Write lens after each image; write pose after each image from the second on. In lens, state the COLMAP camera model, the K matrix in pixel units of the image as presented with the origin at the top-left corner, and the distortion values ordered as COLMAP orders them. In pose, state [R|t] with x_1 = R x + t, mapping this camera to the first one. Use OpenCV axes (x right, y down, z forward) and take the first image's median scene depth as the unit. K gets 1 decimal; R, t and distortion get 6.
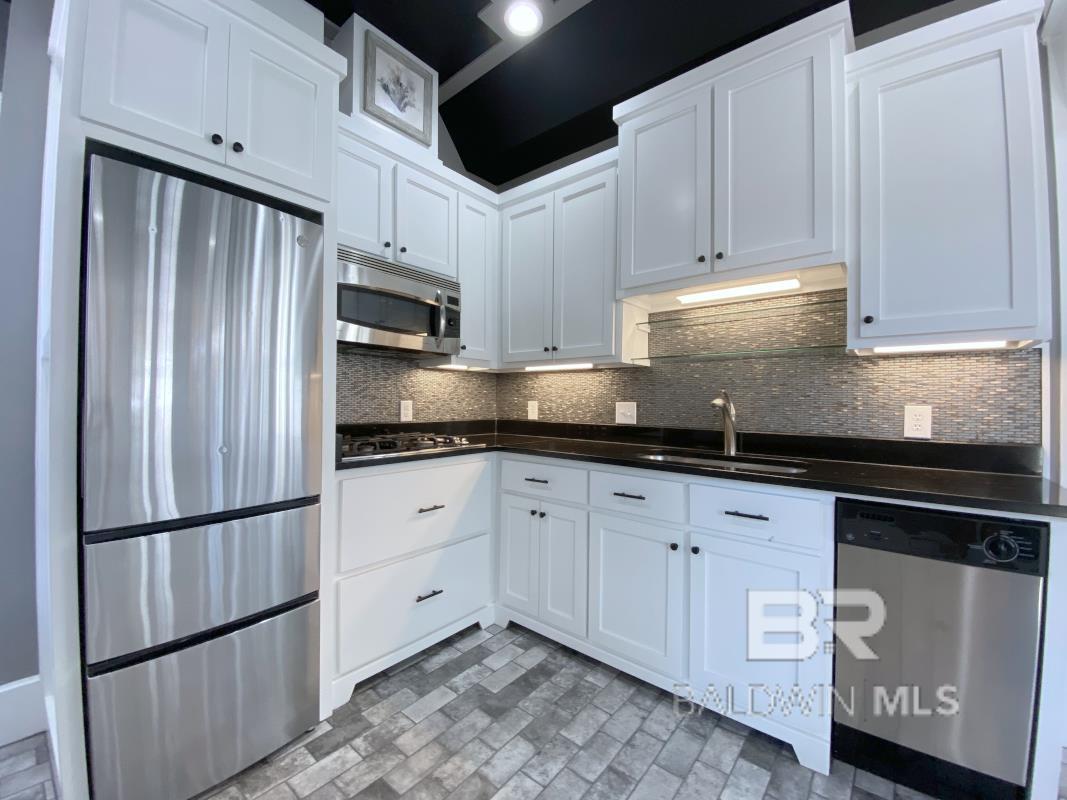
lens RADIAL K [[436.1, 0, 531.4], [0, 436.1, 400.0], [0, 0, 1]] dist [0.024602, -0.022446]
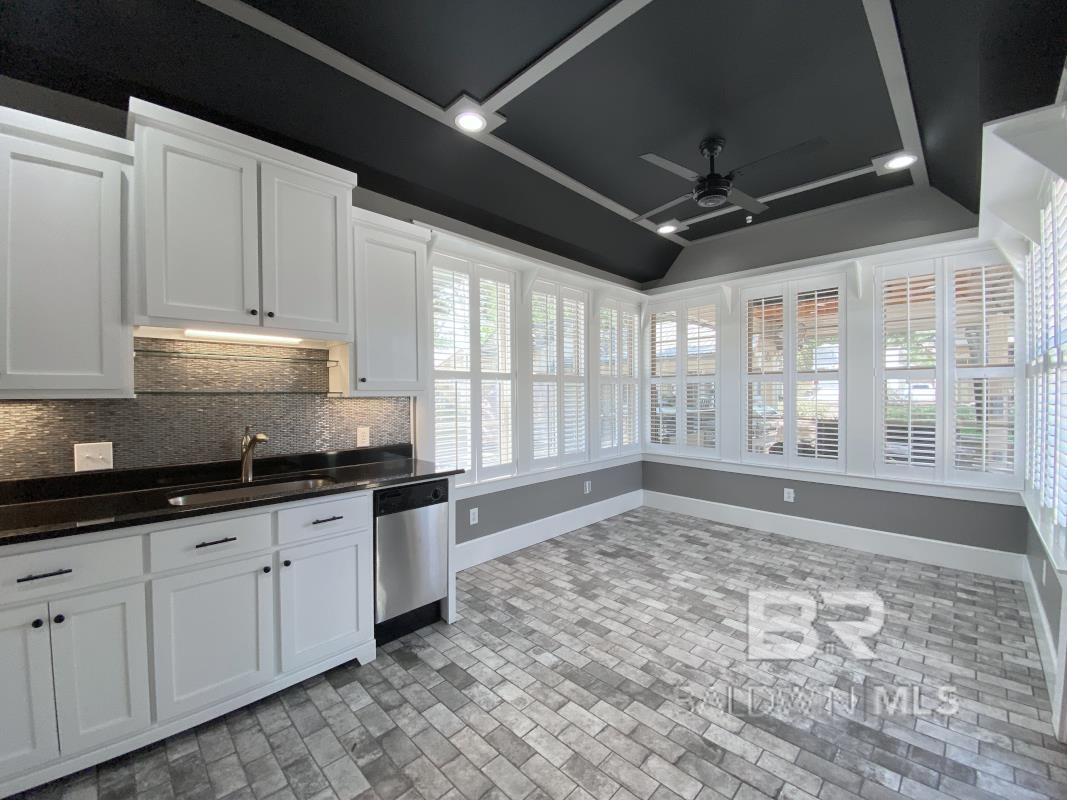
lens RADIAL K [[436.1, 0, 531.4], [0, 436.1, 400.0], [0, 0, 1]] dist [0.024602, -0.022446]
pose [[0.093098, -0.025560, 0.995329, -0.562295], [0.003717, 0.999672, 0.025323, -0.102514], [-0.995650, 0.001342, 0.093163, 0.154164]]
